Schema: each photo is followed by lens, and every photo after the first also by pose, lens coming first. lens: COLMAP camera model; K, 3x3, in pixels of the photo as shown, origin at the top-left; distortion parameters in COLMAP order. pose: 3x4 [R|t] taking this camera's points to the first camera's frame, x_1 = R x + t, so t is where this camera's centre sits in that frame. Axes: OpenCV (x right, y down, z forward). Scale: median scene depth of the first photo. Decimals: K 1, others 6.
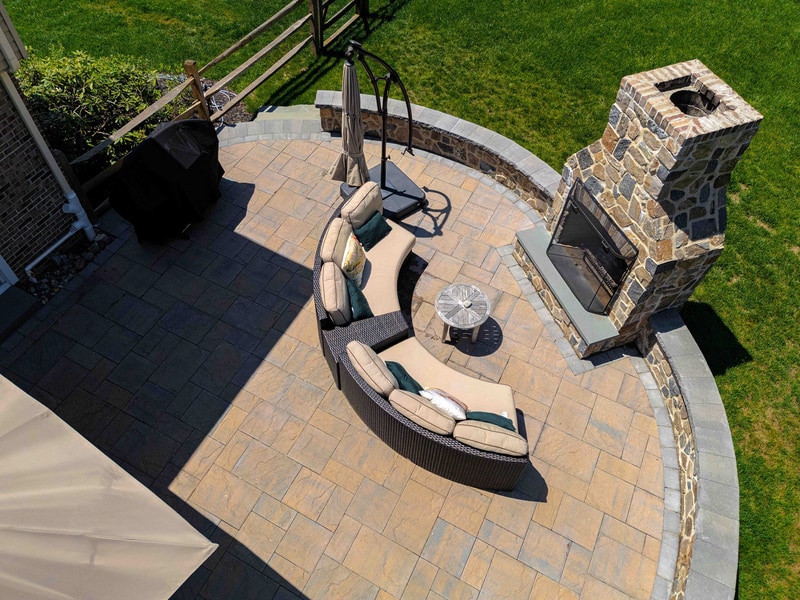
lens RADIAL K [[562.4, 0, 400.0], [0, 562.4, 300.0], [0, 0, 1]] dist [0.017177, 0.000304]
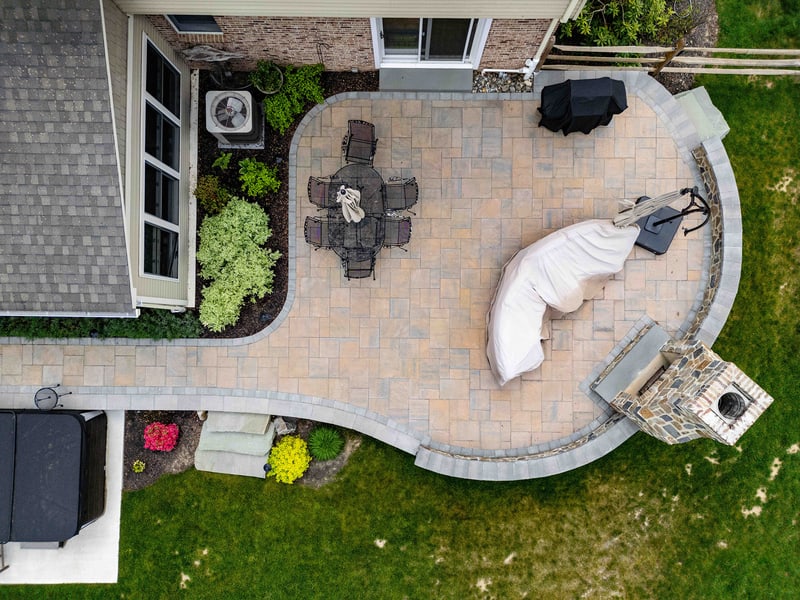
lens RADIAL K [[562.4, 0, 400.0], [0, 562.4, 300.0], [0, 0, 1]] dist [0.017177, 0.000304]
pose [[0.461600, 0.884669, -0.065470, -0.091660], [-0.673796, 0.397660, 0.622788, -0.818786], [0.576996, -0.243366, 0.779646, -0.747494]]
